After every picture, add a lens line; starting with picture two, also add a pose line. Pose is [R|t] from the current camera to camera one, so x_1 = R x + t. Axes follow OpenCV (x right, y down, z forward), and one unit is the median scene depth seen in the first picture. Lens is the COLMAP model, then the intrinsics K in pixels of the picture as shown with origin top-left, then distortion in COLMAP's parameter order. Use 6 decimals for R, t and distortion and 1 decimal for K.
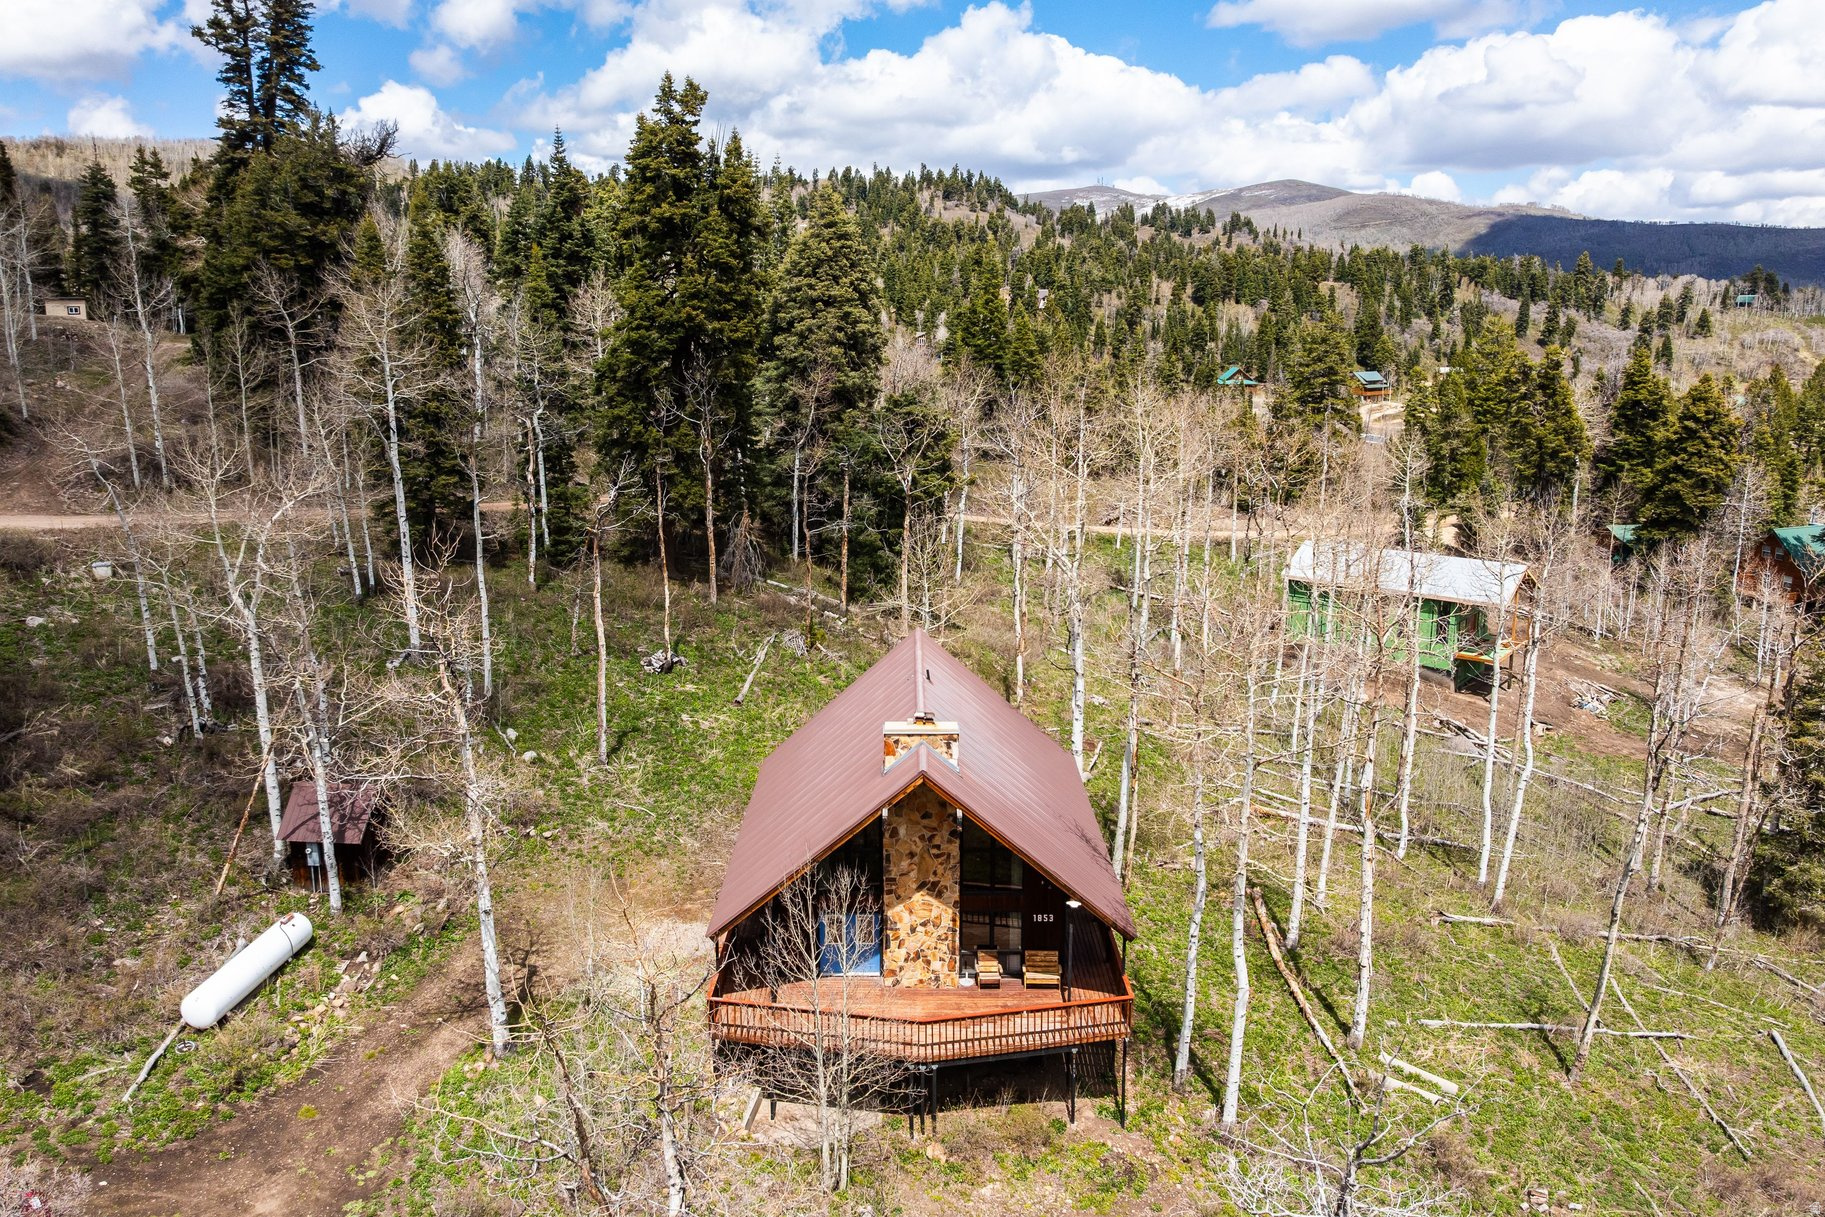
lens RADIAL K [[1329.7, 0, 910.6], [0, 1329.7, 608.9], [0, 0, 1]] dist [-0.061324, 0.027327]
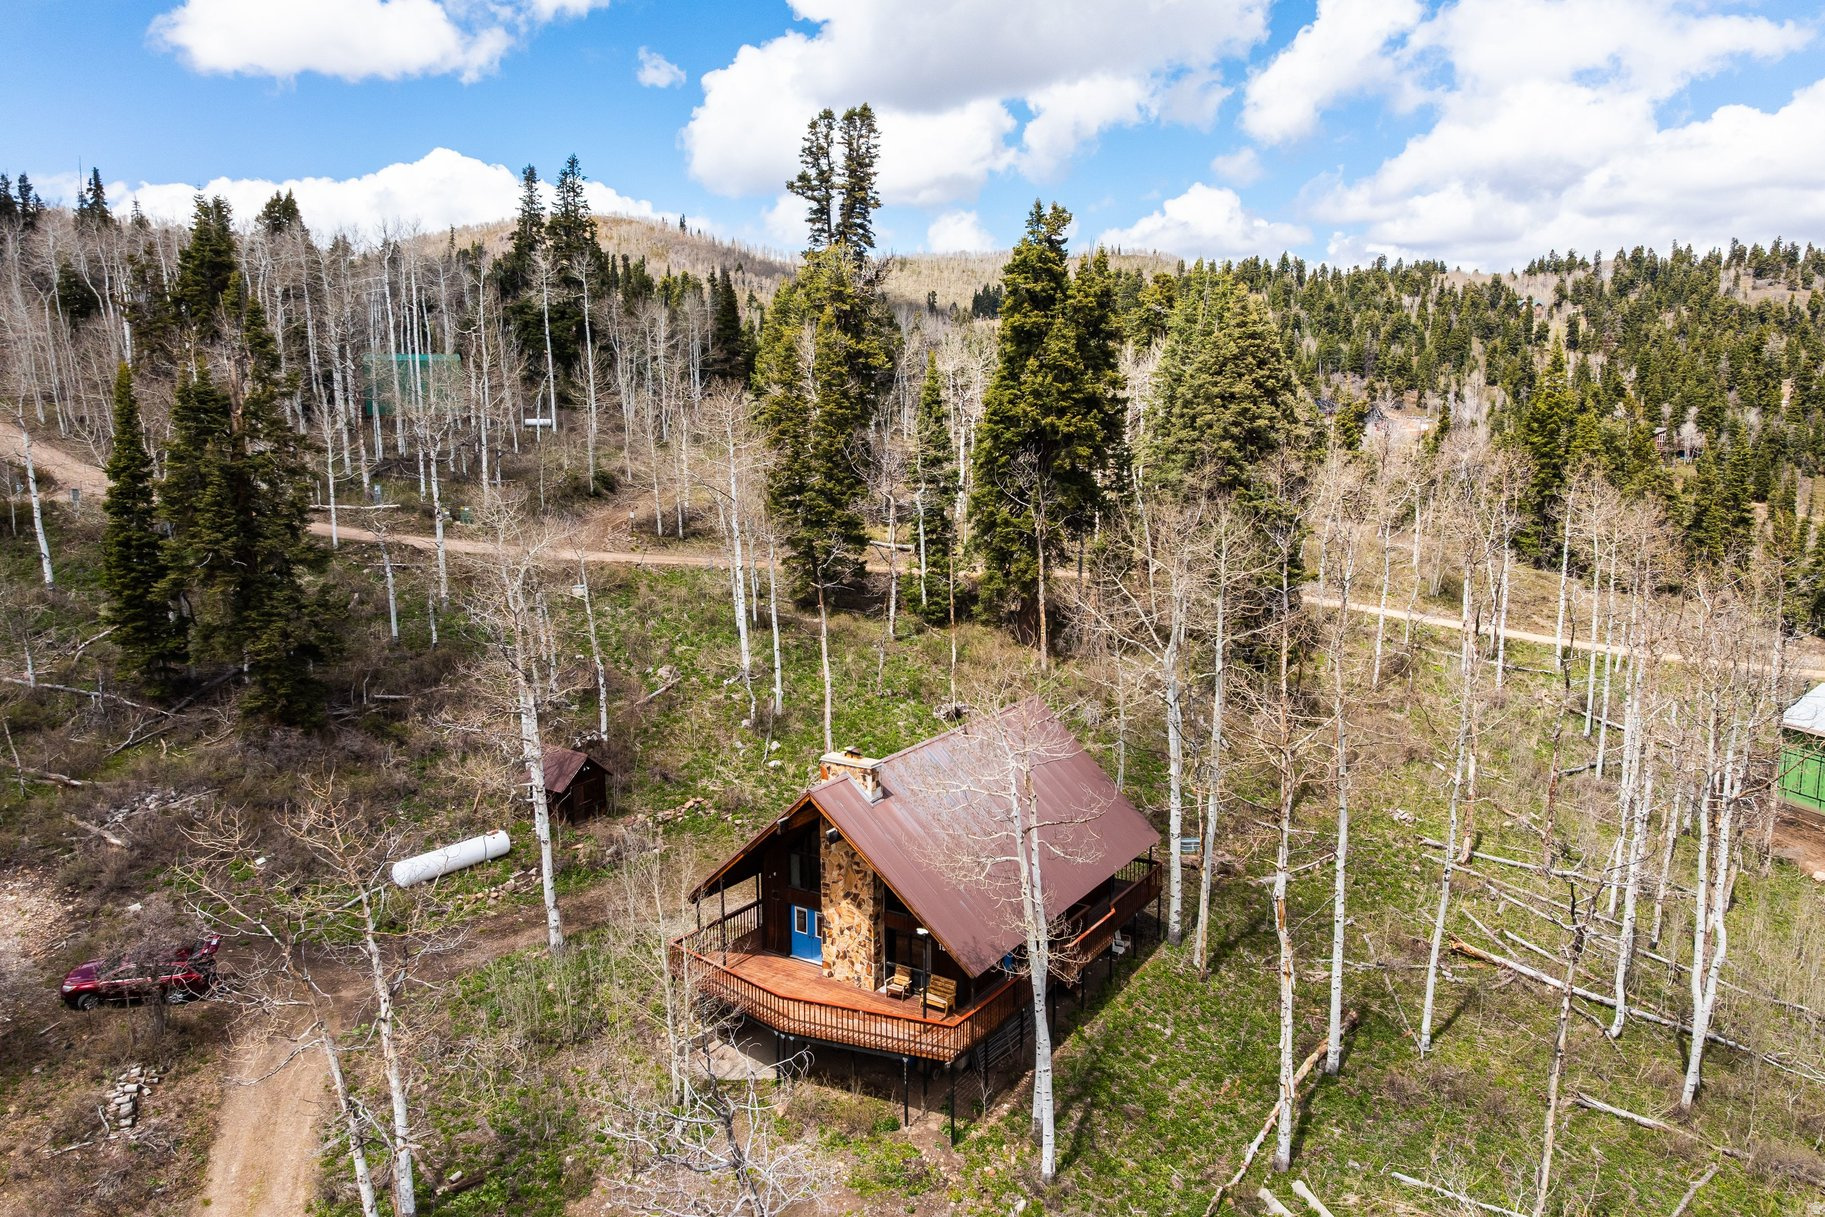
lens RADIAL K [[1329.7, 0, 916.2], [0, 1329.7, 624.4], [0, 0, 1]] dist [-0.061324, 0.027327]
pose [[0.838486, 0.088520, -0.537686, 0.308812], [-0.117177, 0.992924, -0.019264, -0.006917], [0.532176, 0.079157, 0.842925, 0.008090]]
